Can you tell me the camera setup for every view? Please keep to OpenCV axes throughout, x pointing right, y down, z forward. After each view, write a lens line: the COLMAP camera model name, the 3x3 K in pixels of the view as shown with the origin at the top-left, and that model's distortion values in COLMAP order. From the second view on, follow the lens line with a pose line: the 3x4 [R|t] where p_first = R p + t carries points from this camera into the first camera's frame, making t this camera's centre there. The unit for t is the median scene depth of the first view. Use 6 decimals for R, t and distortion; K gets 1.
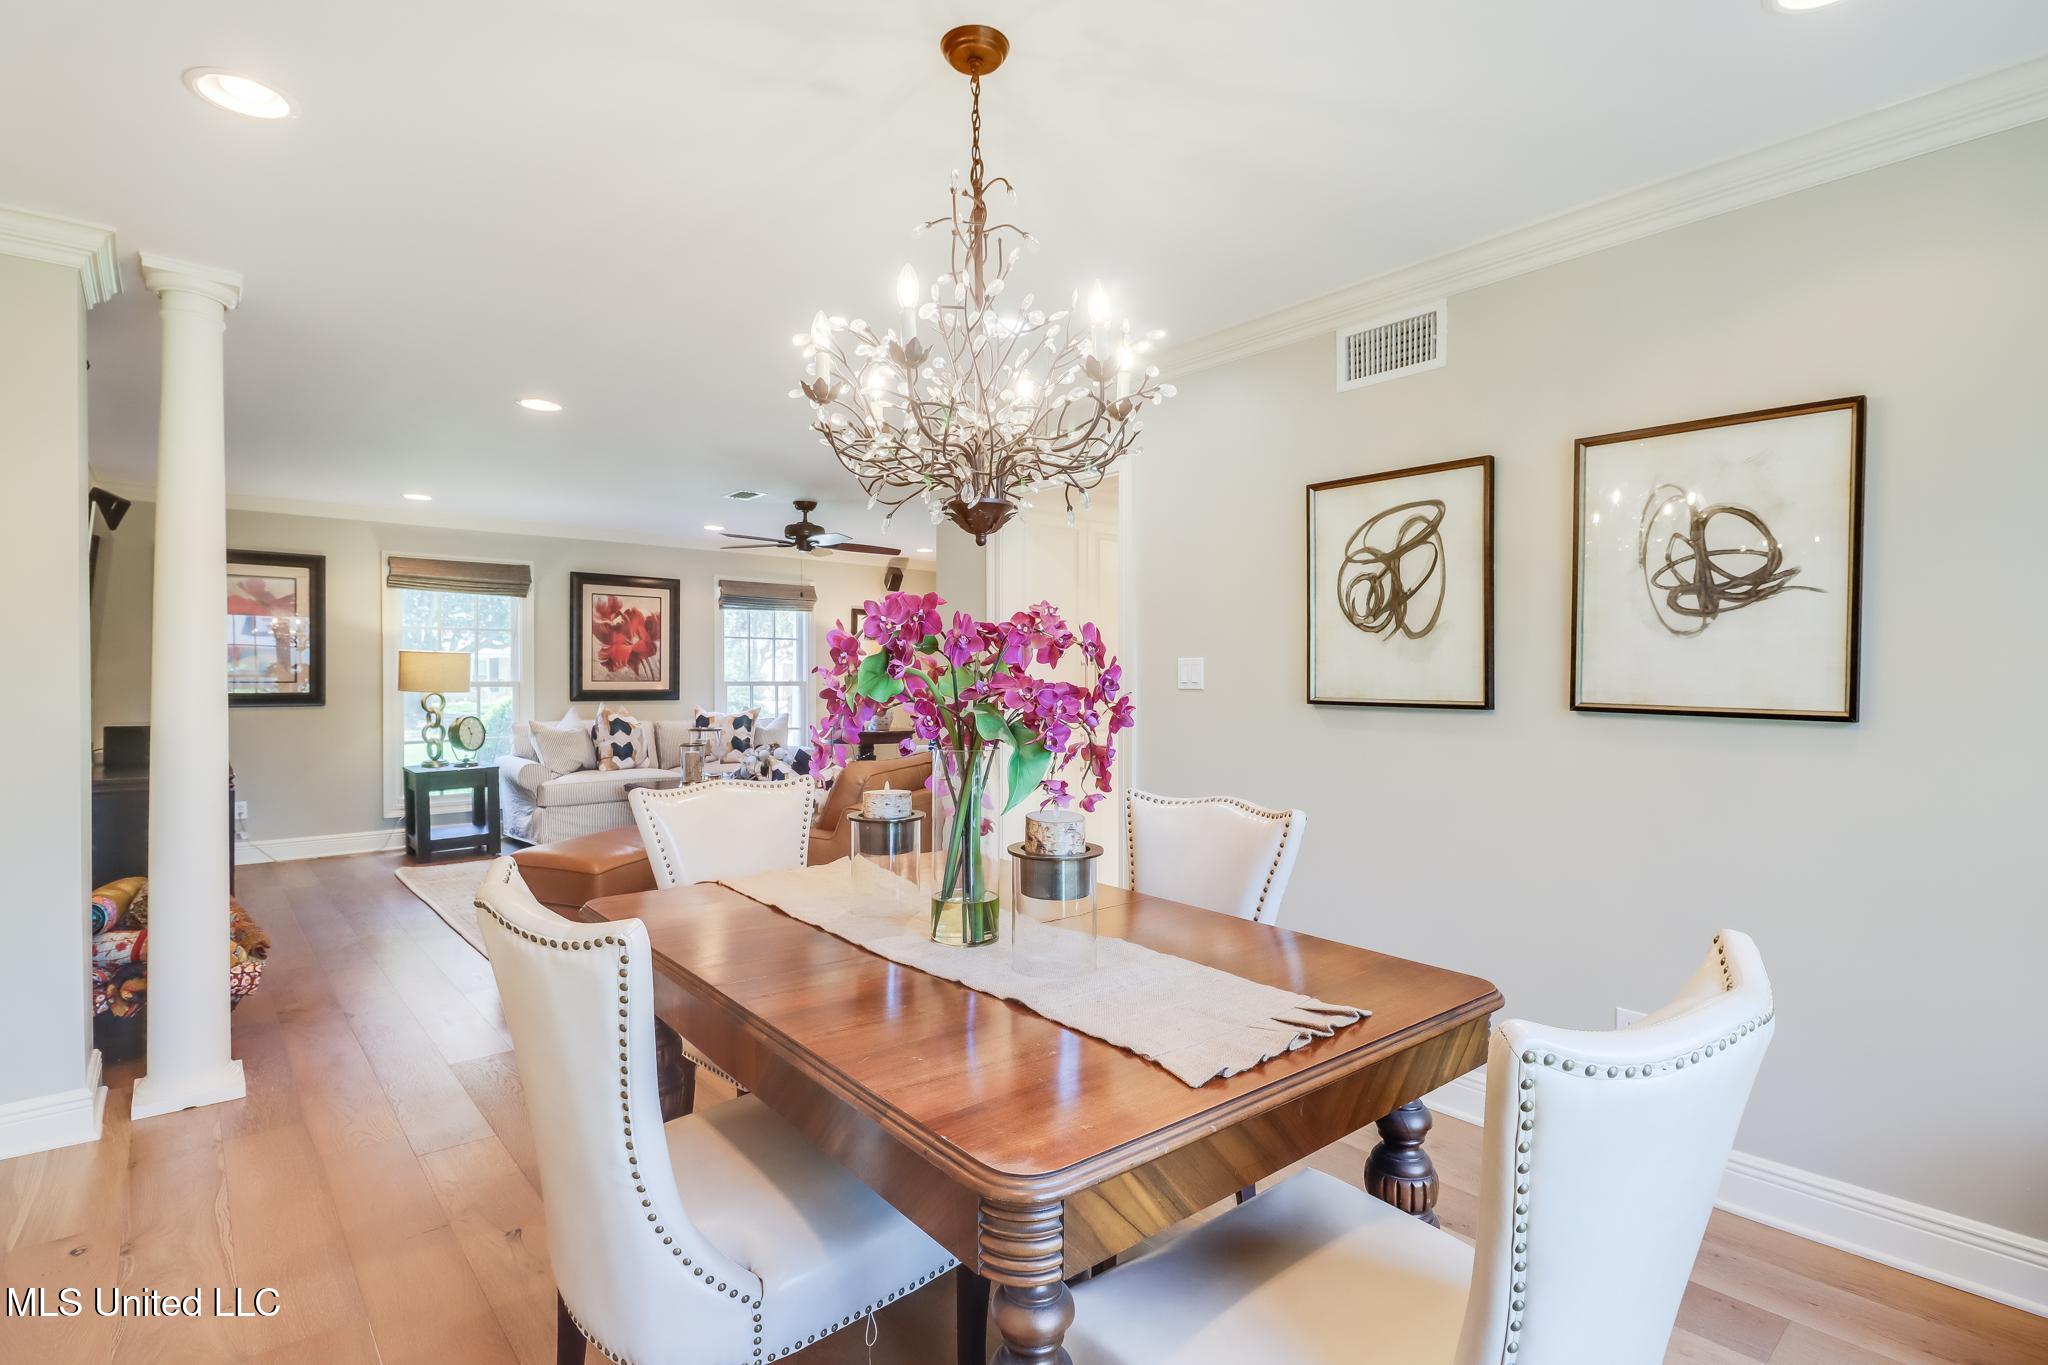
lens RADIAL K [[1004.5, 0, 1022.7], [0, 1004.5, 668.0], [0, 0, 1]] dist [0.002003, -0.000313]
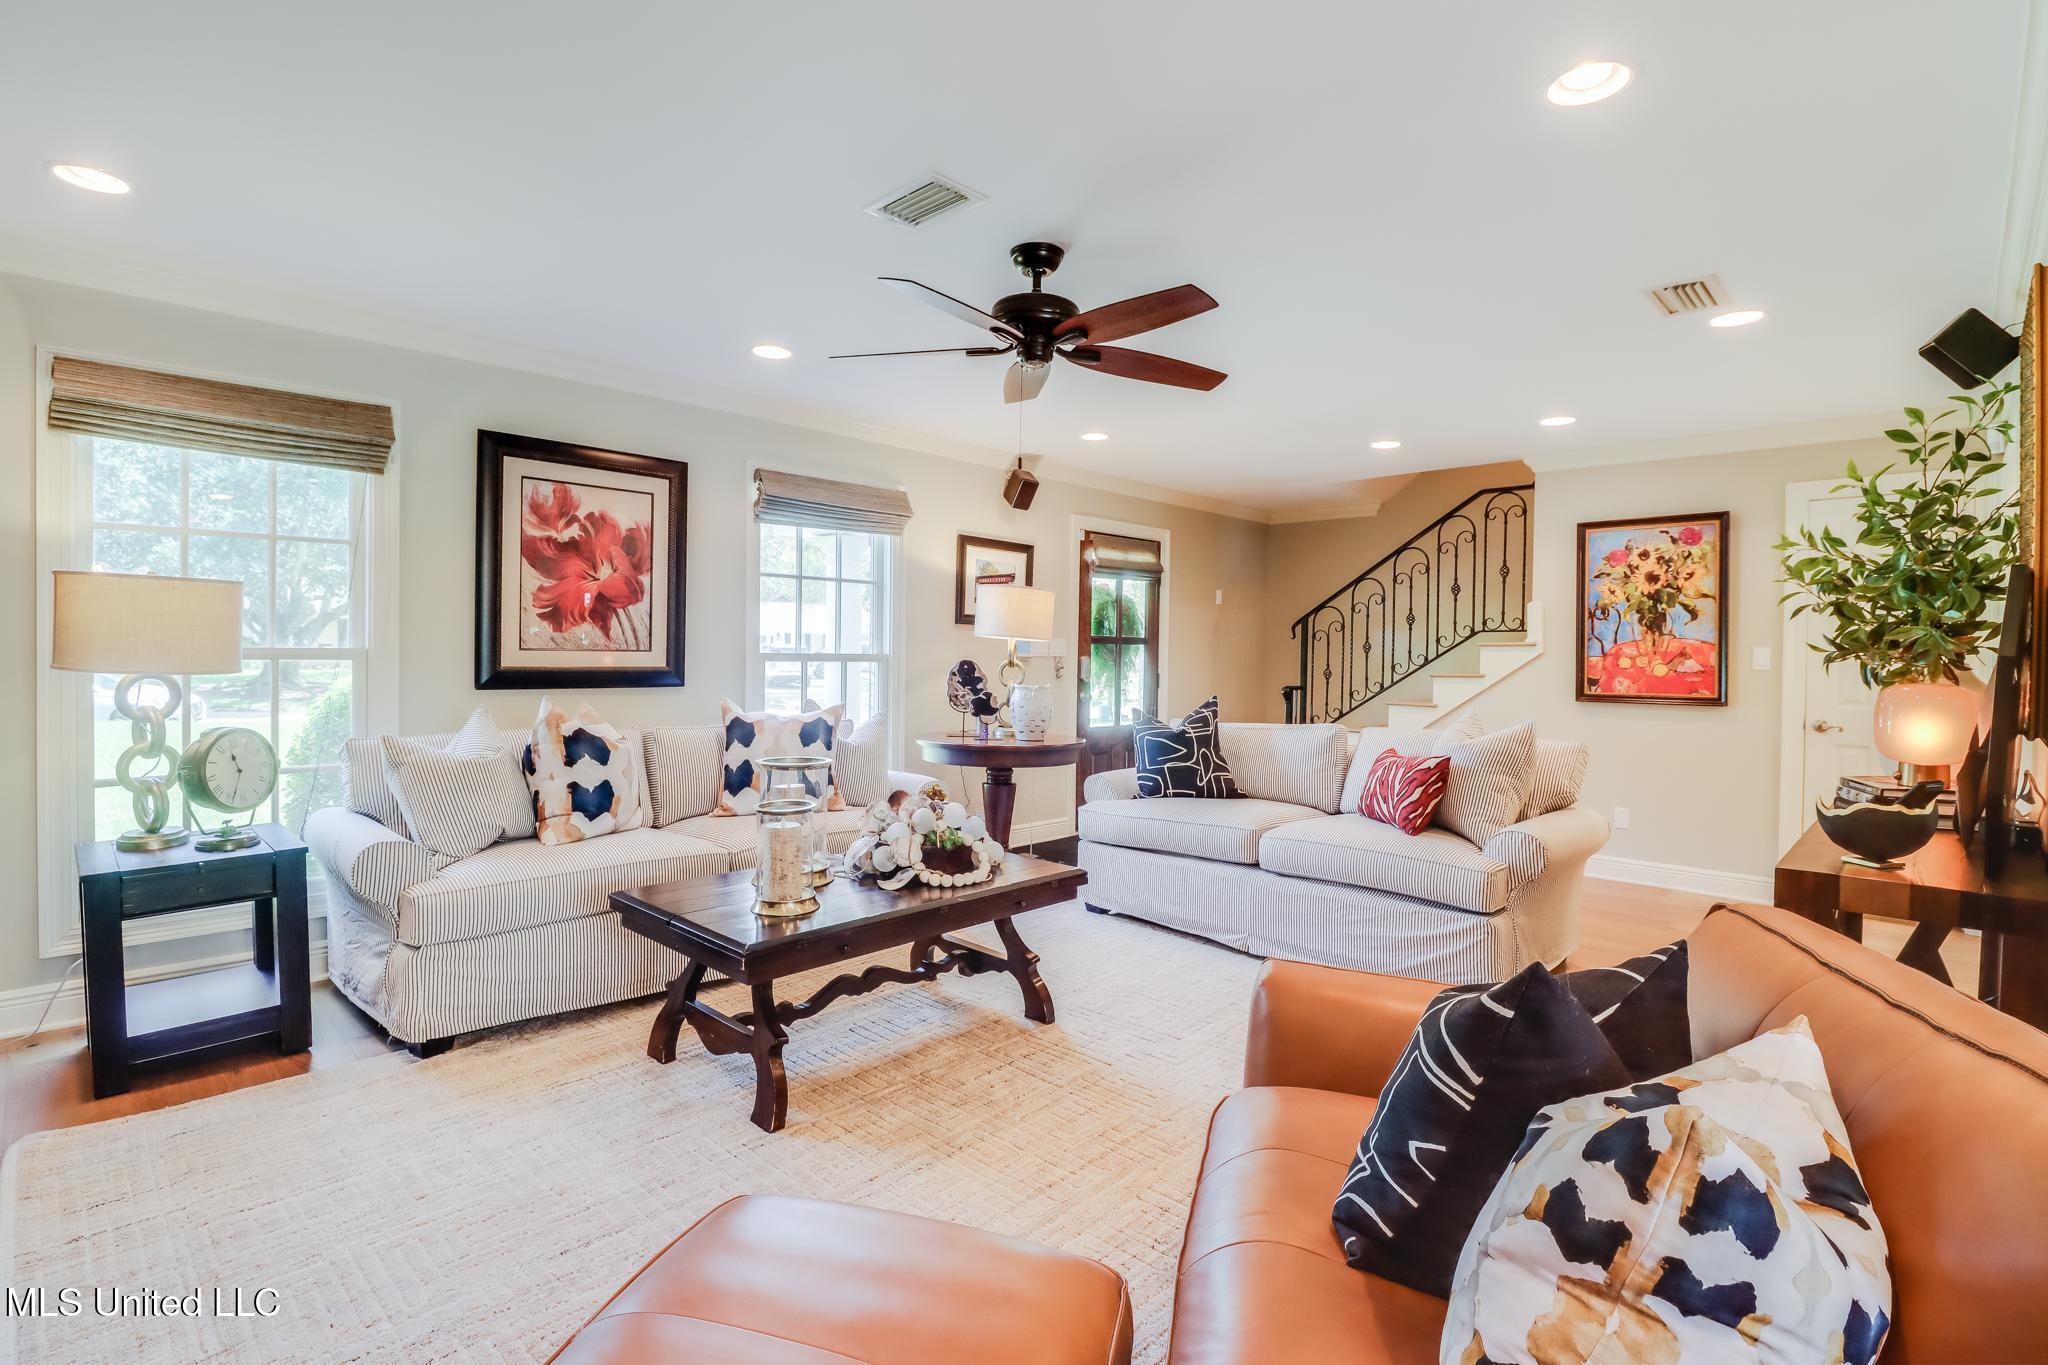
lens RADIAL K [[981.1, 0, 1008.9], [0, 981.1, 656.5], [0, 0, 1]] dist [-0.011913, -0.001384]
pose [[0.996392, 0.012130, 0.083997, -0.234600], [-0.013427, 0.999799, 0.014891, 0.006001], [-0.083799, -0.015965, 0.996355, 0.510323]]
